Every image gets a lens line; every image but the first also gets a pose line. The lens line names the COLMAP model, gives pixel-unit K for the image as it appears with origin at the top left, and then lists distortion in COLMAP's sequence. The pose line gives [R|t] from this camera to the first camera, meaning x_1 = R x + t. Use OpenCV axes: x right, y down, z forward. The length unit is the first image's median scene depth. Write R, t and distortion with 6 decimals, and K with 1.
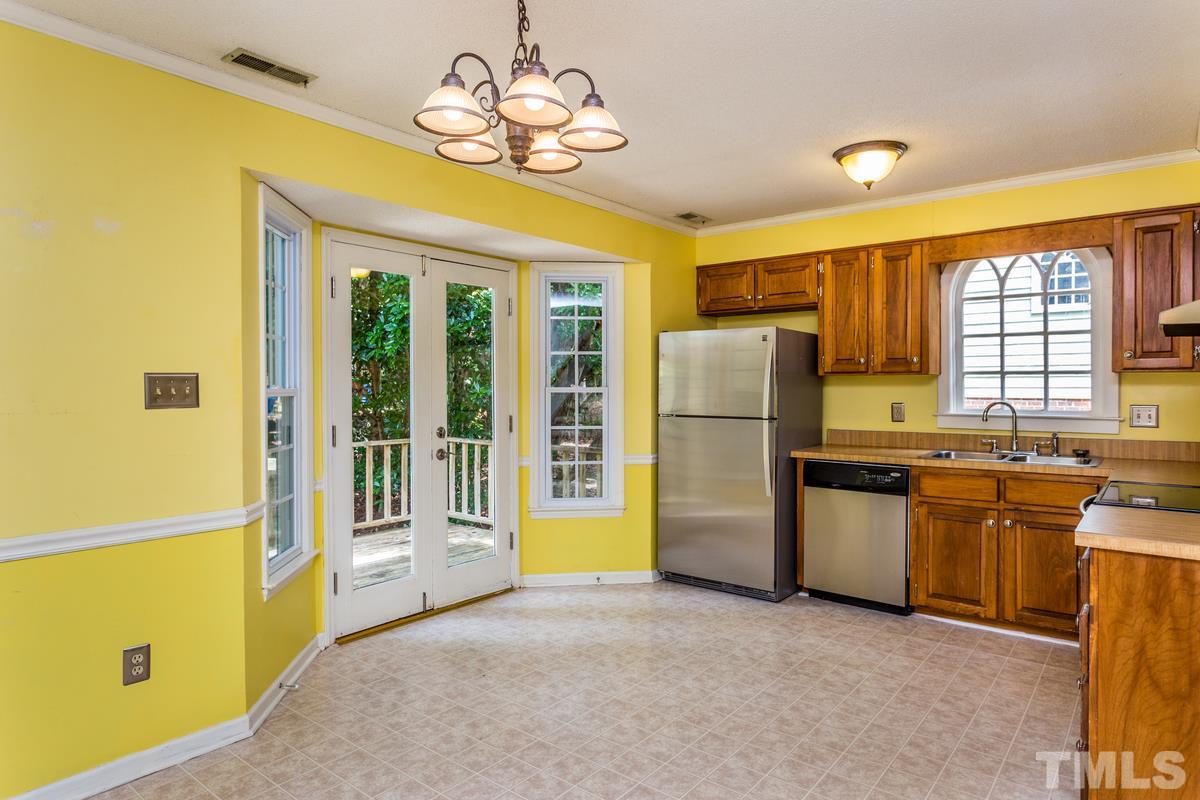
lens RADIAL K [[692.4, 0, 596.7], [0, 692.4, 391.3], [0, 0, 1]] dist [-0.003242, 0.000841]
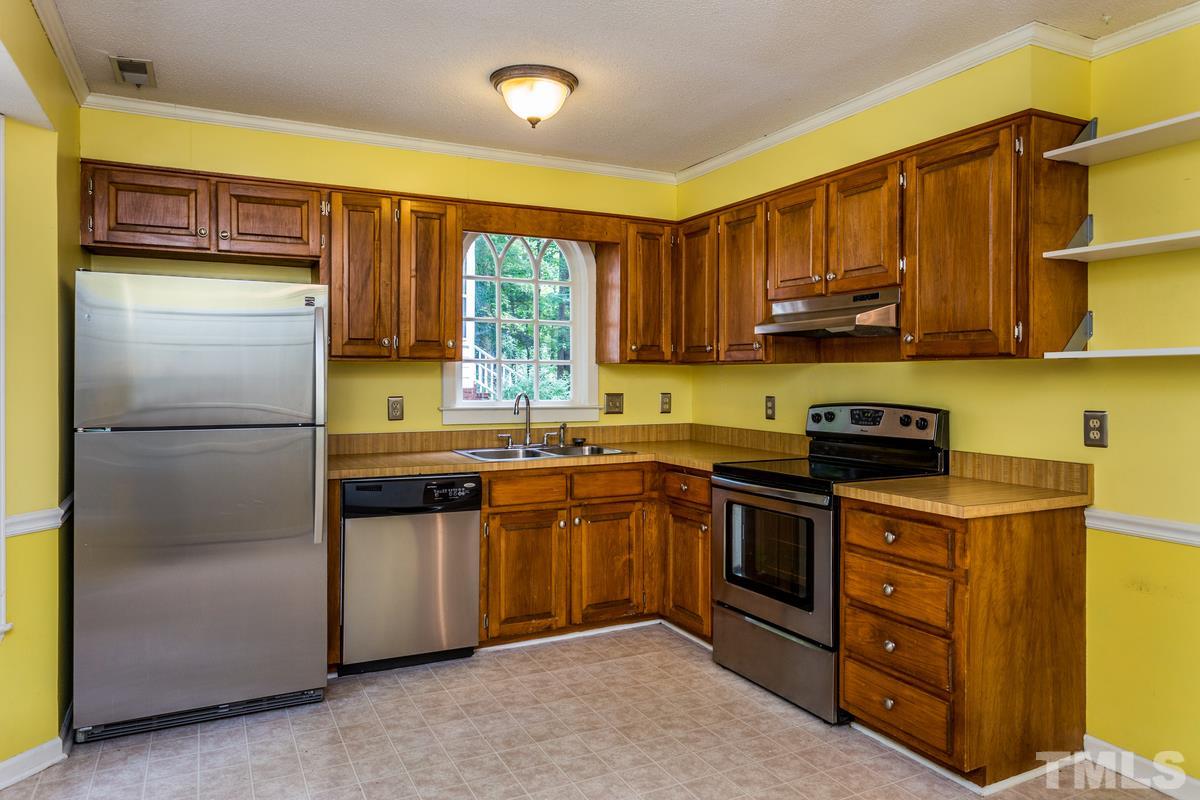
lens RADIAL K [[789.9, 0, 584.9], [0, 789.9, 375.7], [0, 0, 1]] dist [-0.004923, 0.010159]
pose [[0.417175, 0.001314, 0.908825, -0.357743], [0.004039, 0.999986, -0.003300, -0.003900], [-0.908817, 0.005048, 0.417164, 0.502494]]
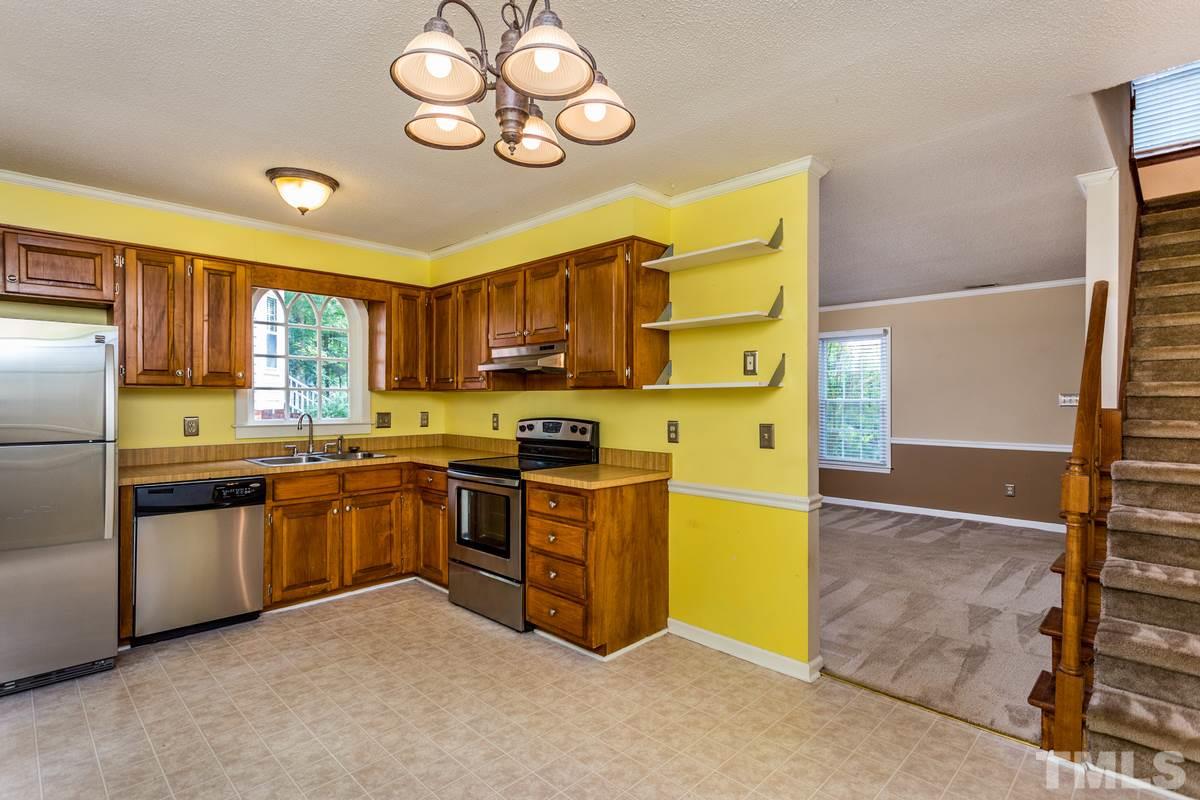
lens RADIAL K [[598.7, 0, 590.7], [0, 598.7, 398.5], [0, 0, 1]] dist [0.009821, -0.000151]
pose [[0.110409, -0.000084, 0.993886, -0.417631], [0.006260, 0.999980, -0.000611, -0.006239], [-0.993867, 0.006289, 0.110407, 0.406782]]
